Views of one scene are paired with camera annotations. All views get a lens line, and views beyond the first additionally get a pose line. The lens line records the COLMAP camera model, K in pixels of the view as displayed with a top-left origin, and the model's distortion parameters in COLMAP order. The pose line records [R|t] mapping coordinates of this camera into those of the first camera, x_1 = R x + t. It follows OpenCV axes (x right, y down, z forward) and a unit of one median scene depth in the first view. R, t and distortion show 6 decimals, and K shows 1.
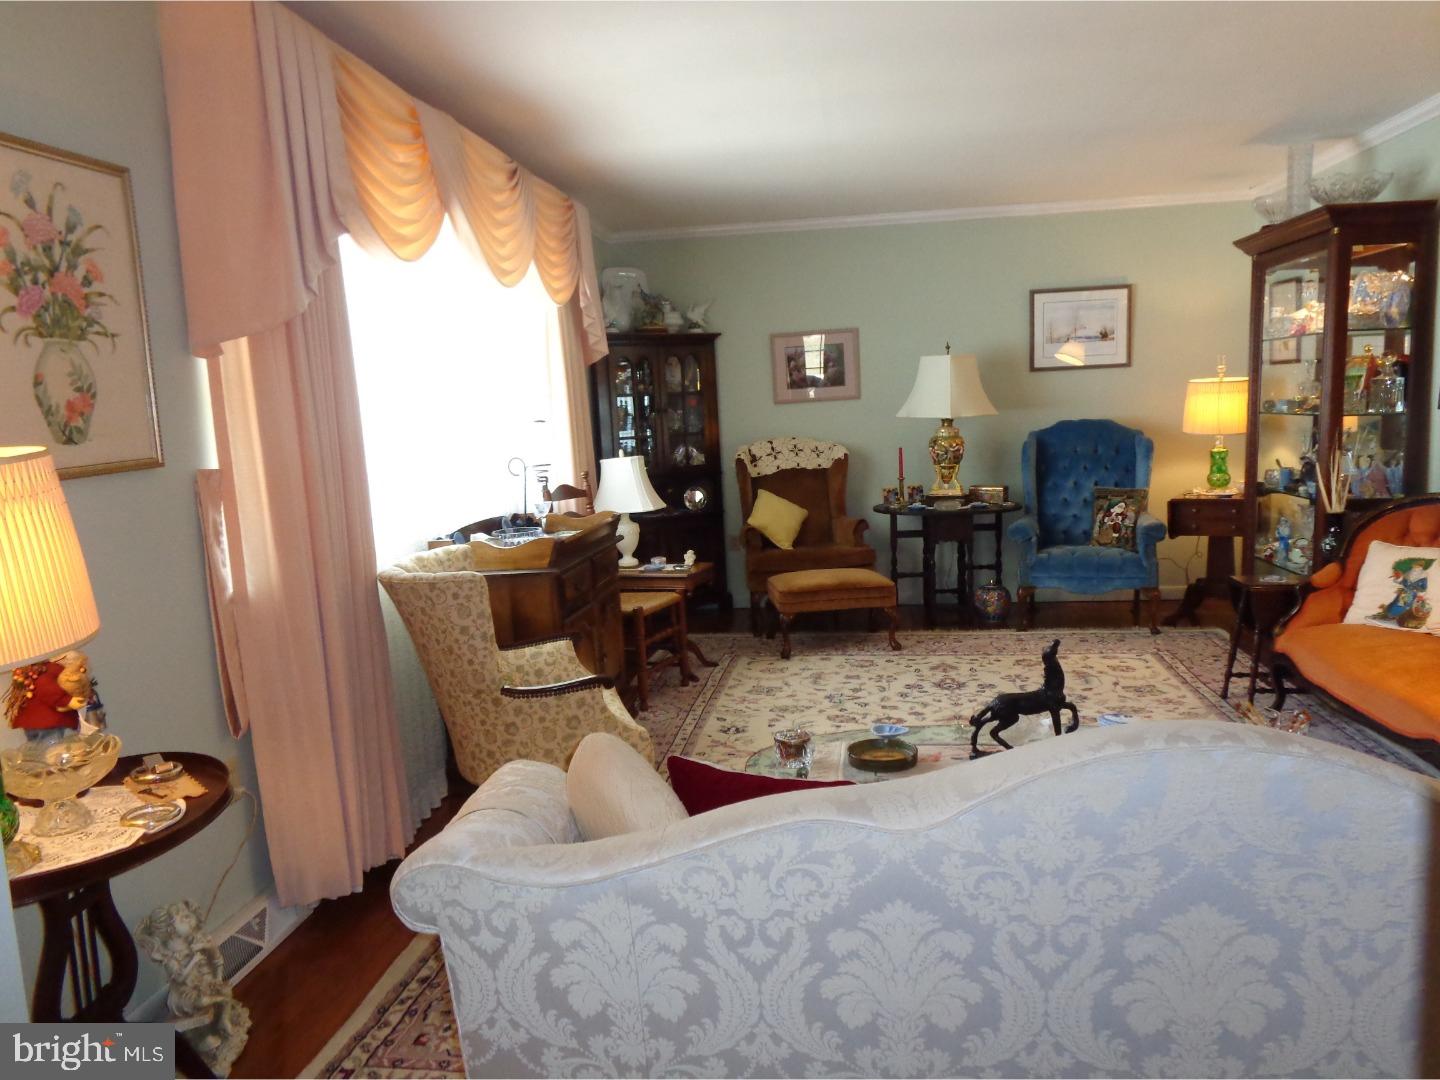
lens RADIAL K [[1087.4, 0, 720.7], [0, 1087.4, 544.9], [0, 0, 1]] dist [0.011773, 0.003937]
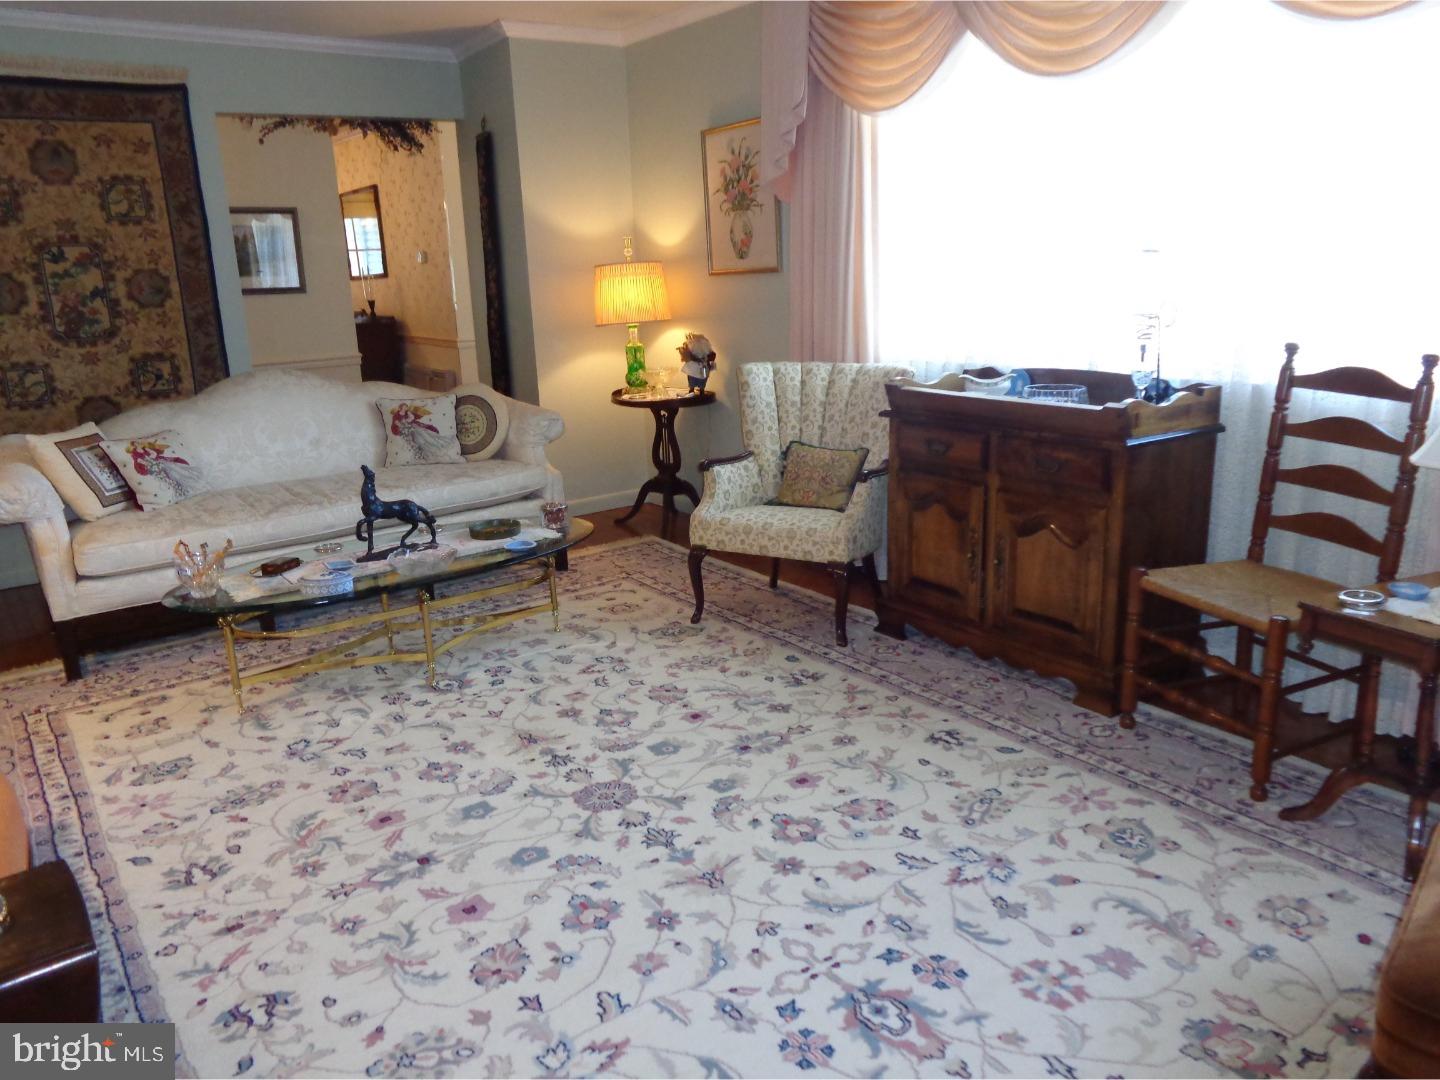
lens RADIAL K [[1087.4, 0, 718.8], [0, 1087.4, 535.1], [0, 0, 1]] dist [0.011773, 0.003937]
pose [[-0.721845, 0.238853, -0.649530, 0.496921], [-0.021817, 0.930232, 0.366322, -0.183014], [0.691711, 0.278599, -0.666273, 1.250993]]
